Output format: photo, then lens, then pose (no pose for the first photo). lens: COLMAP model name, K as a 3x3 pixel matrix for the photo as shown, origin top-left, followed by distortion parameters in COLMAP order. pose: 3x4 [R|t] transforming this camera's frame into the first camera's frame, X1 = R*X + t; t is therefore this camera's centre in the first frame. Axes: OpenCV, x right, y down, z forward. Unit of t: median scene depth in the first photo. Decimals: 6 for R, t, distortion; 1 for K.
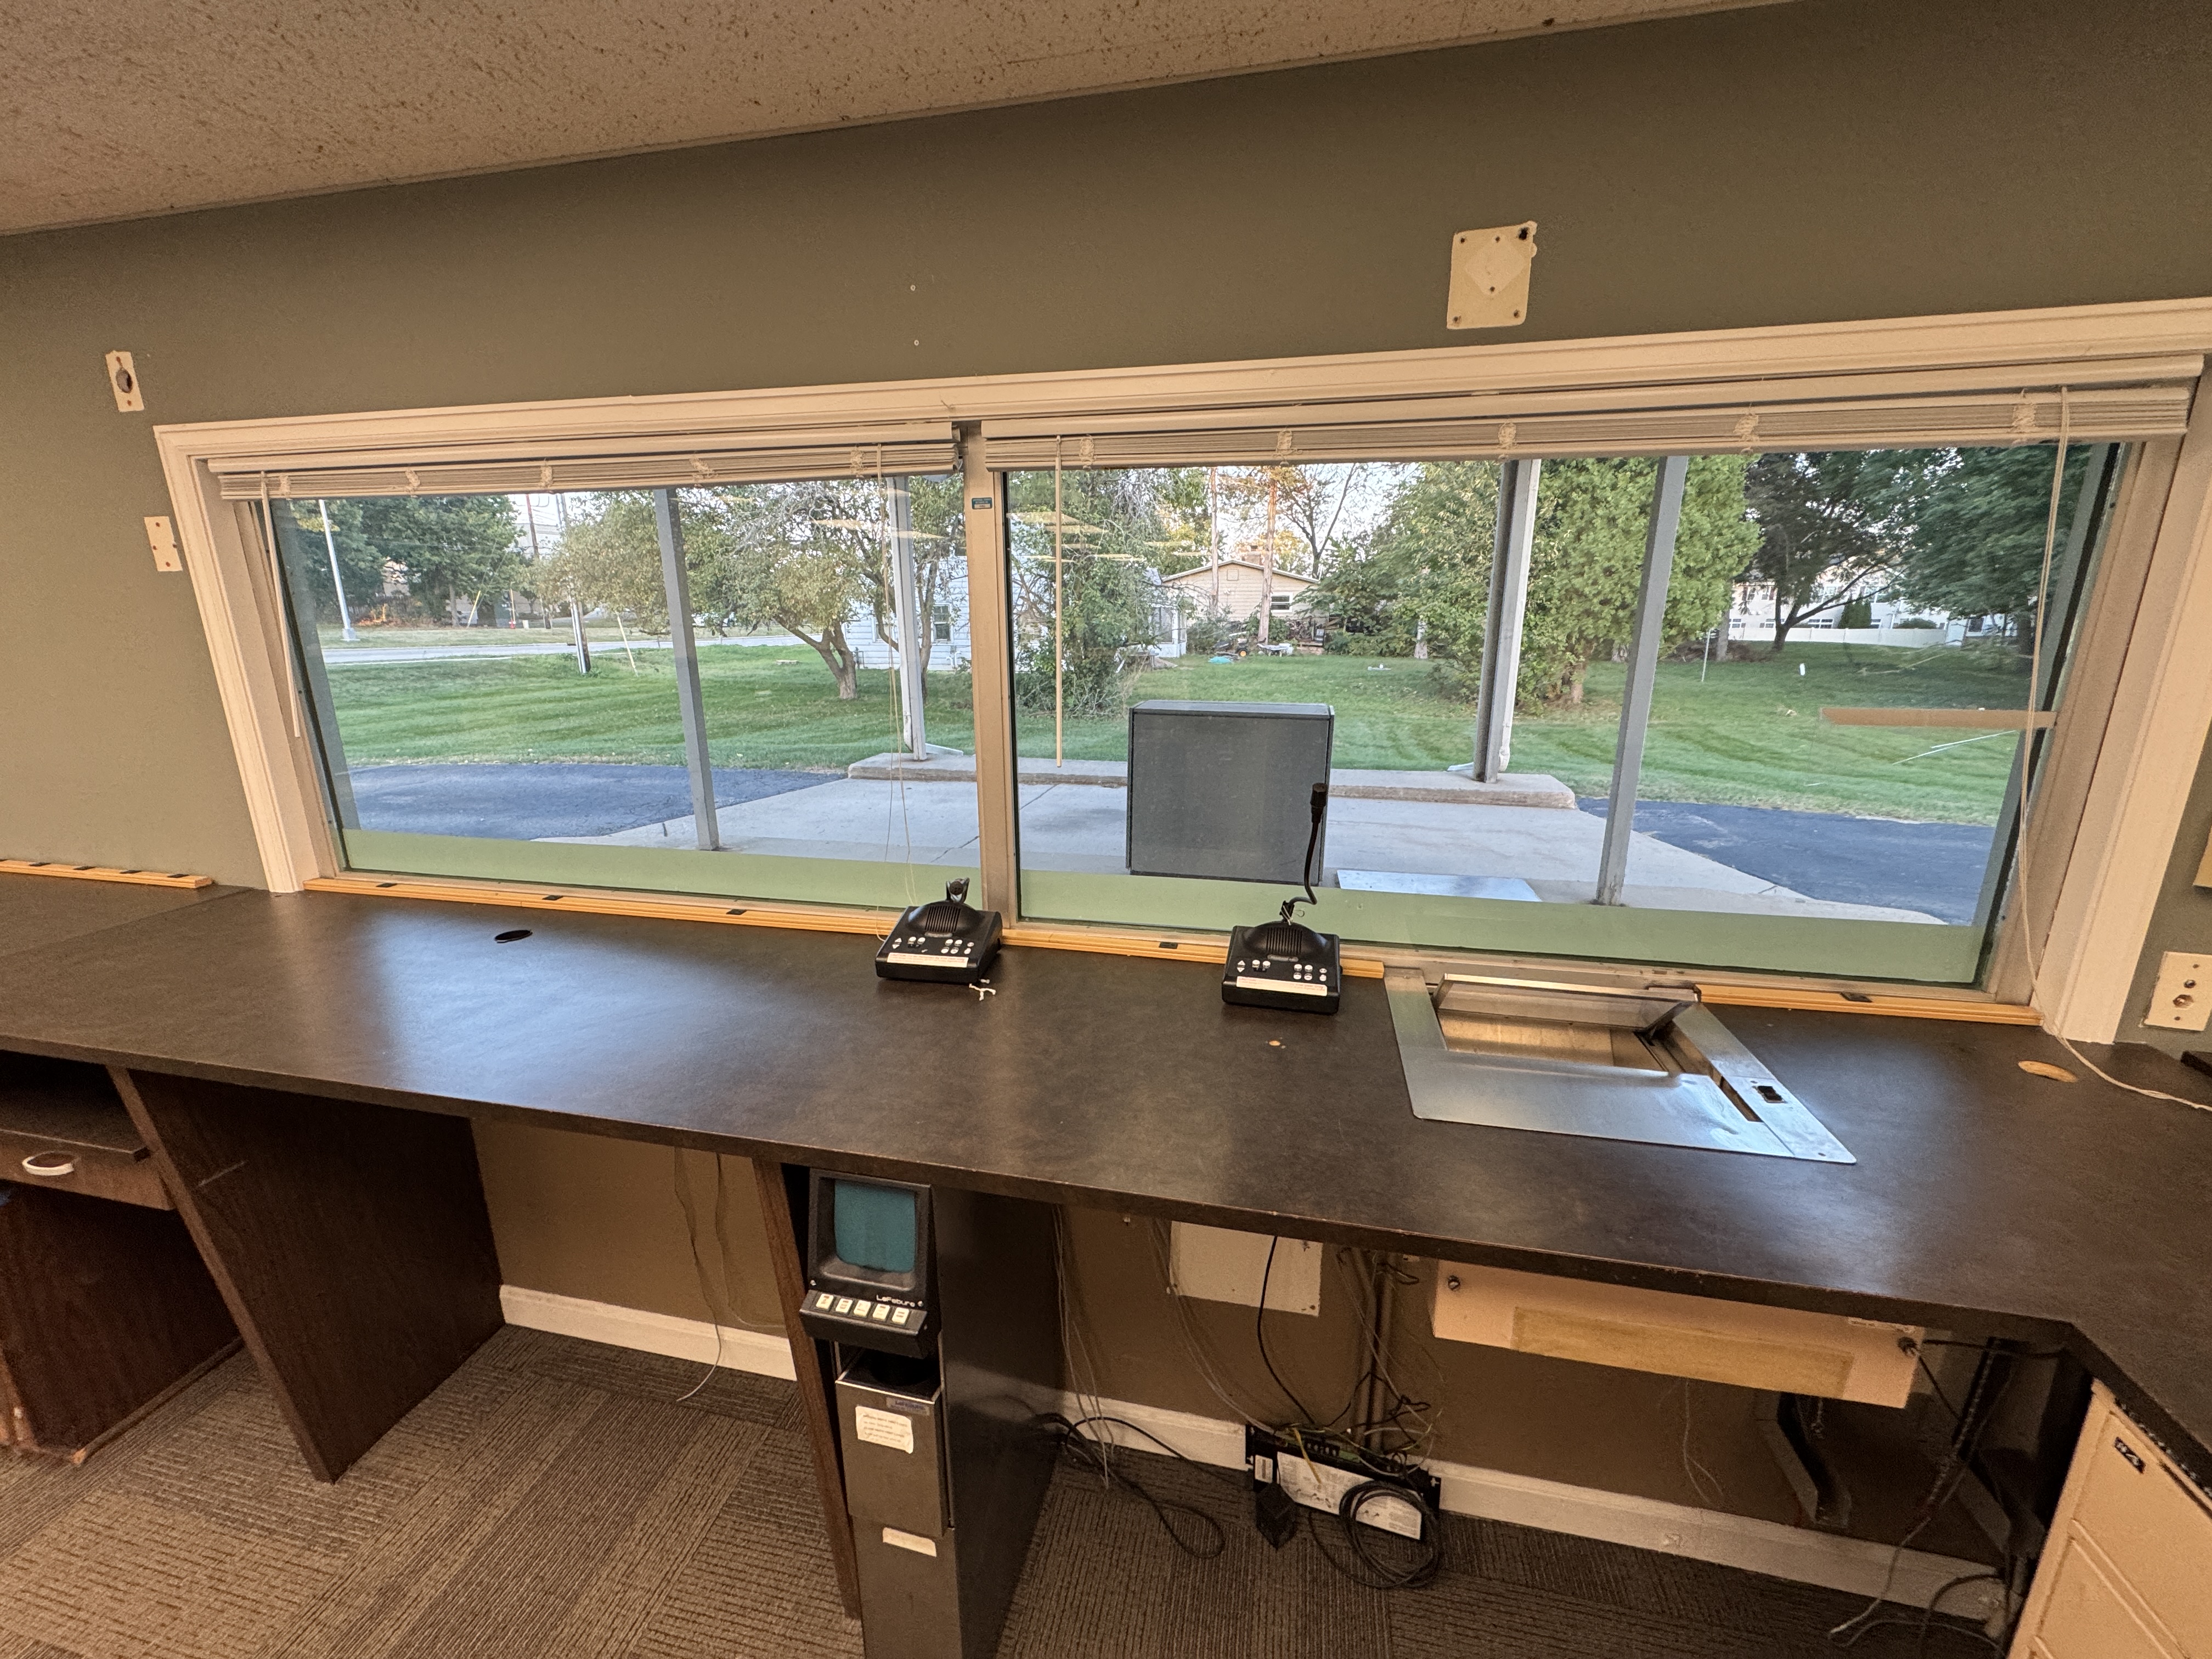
lens RADIAL K [[882.3, 0, 1098.5], [0, 882.3, 827.5], [0, 0, 1]] dist [-0.005294, 0.001370]
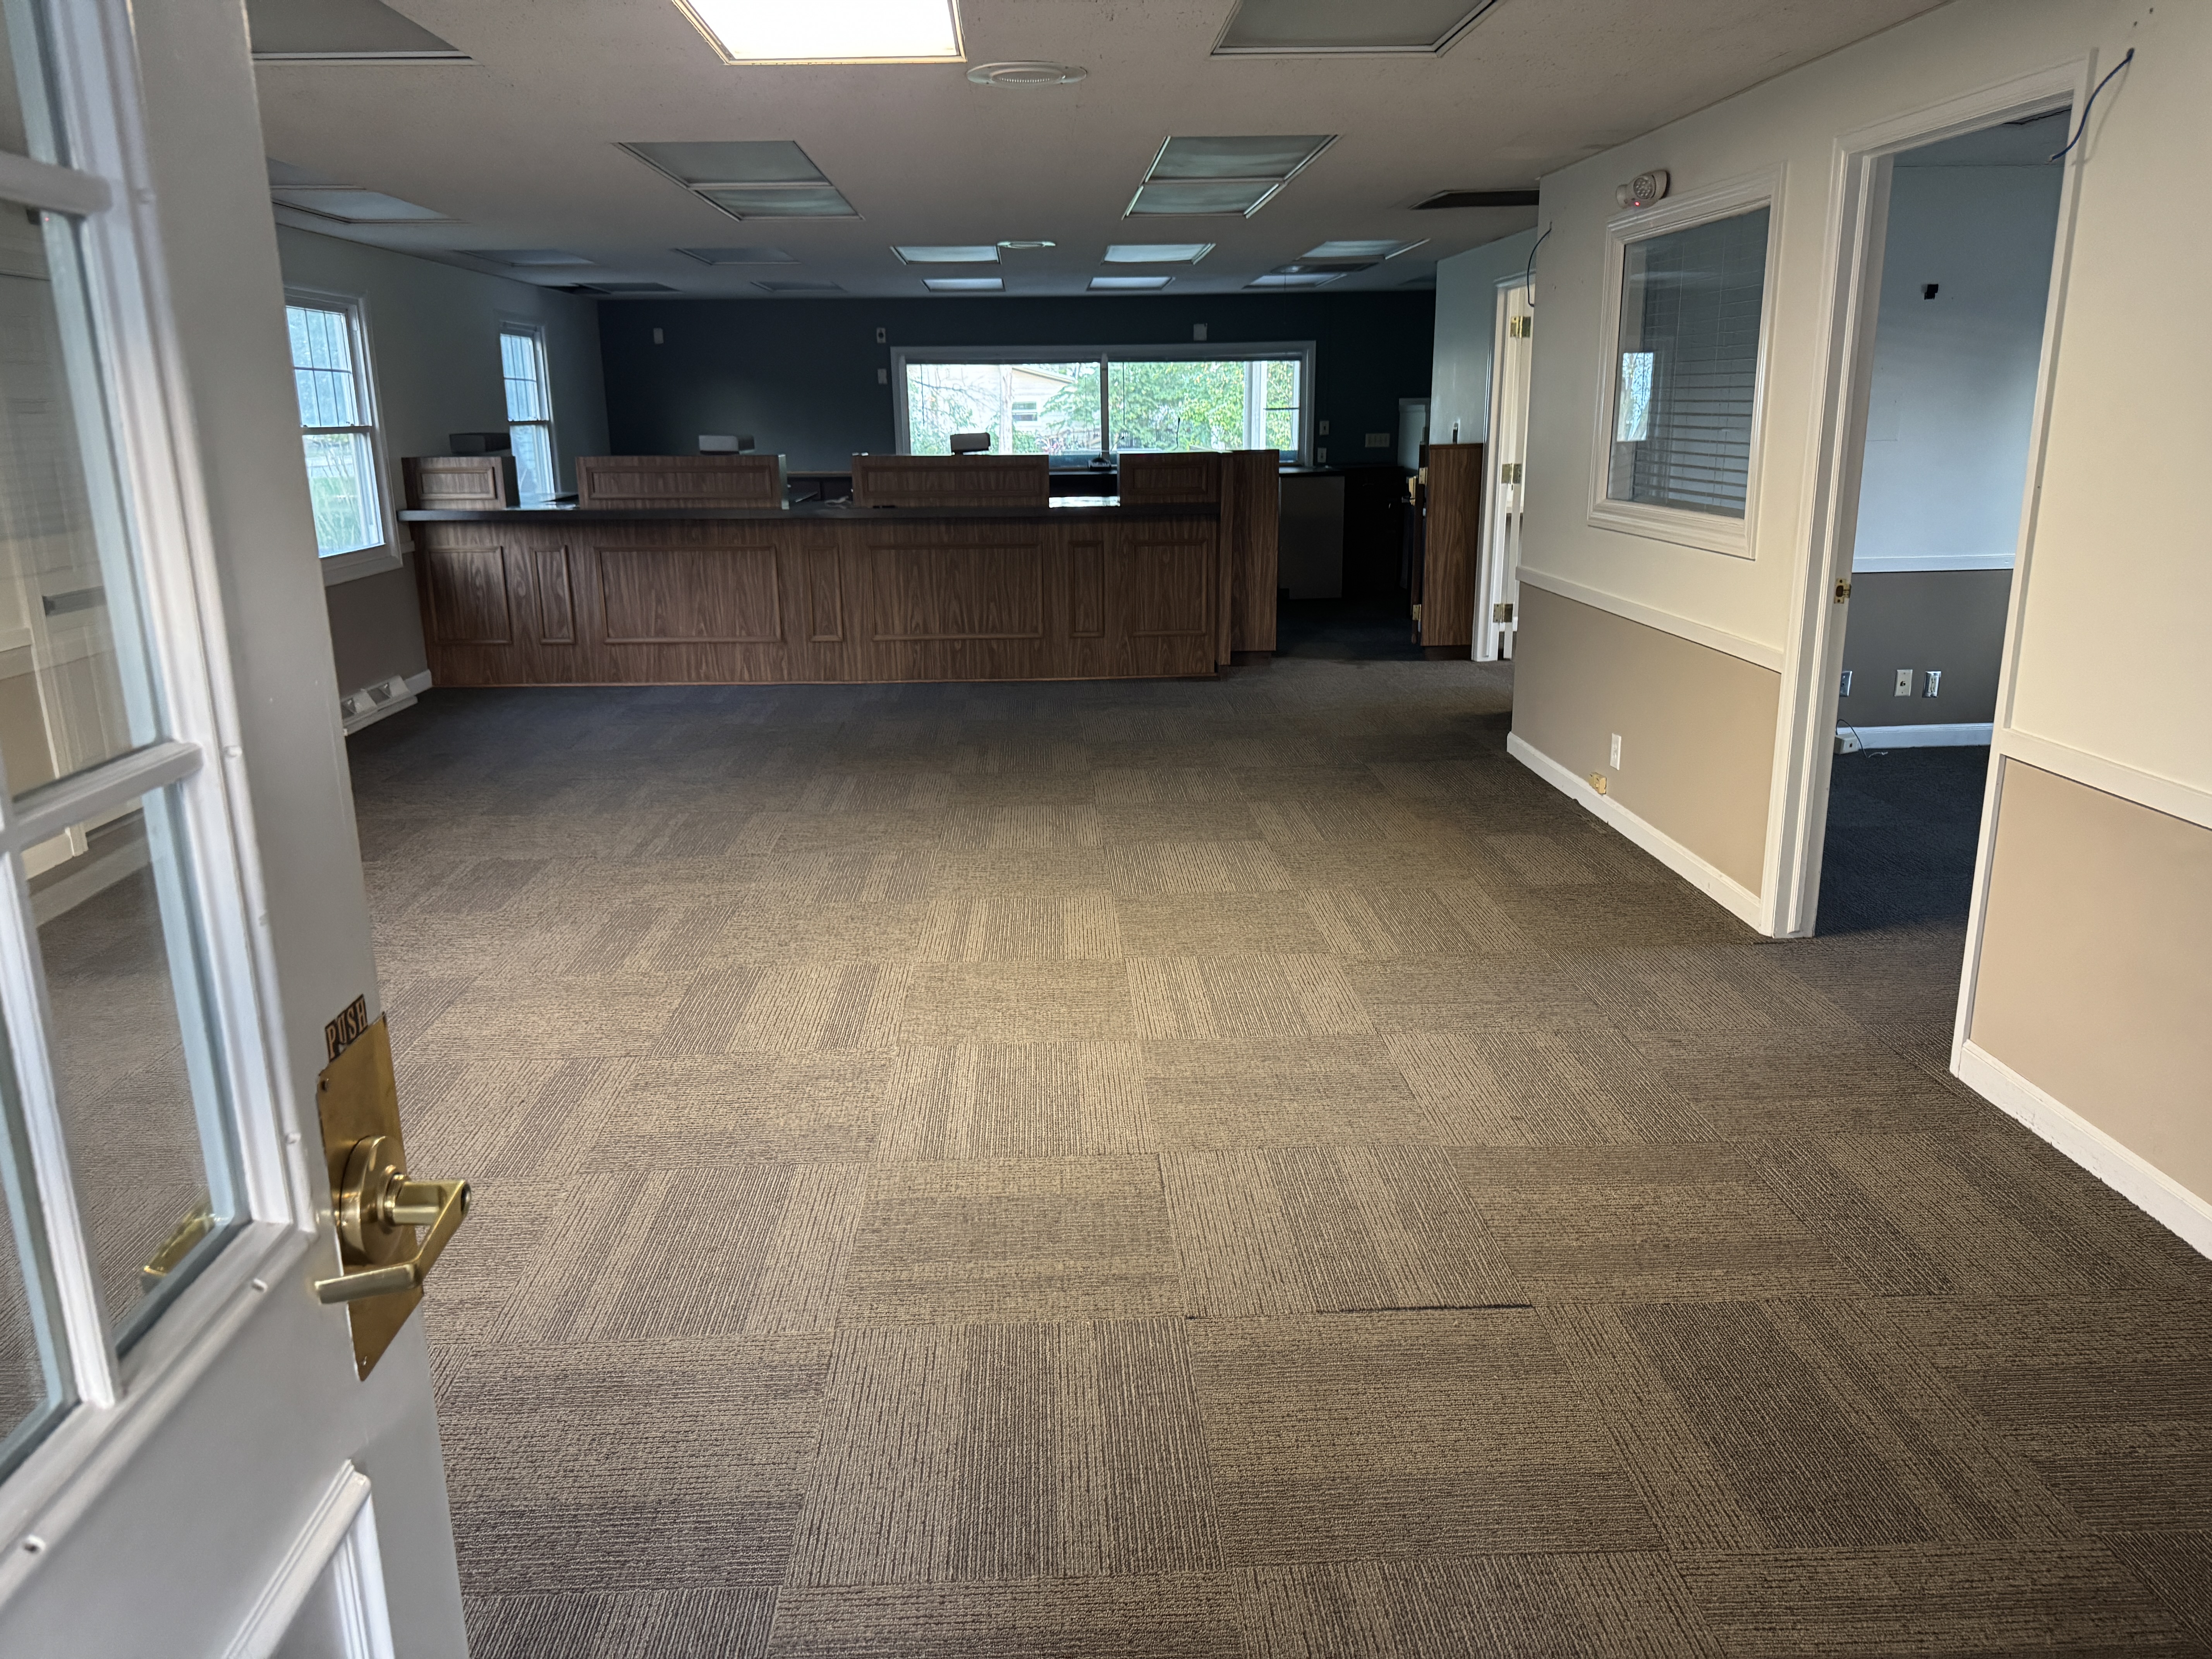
lens RADIAL K [[1573.2, 0, 1116.4], [0, 1573.2, 816.5], [0, 0, 1]] dist [0.076871, -0.086418]
pose [[0.961710, -0.076449, 0.263191, -0.081712], [0.077235, 0.996986, 0.007372, 0.064947], [-0.262961, 0.013238, 0.964716, -0.235869]]
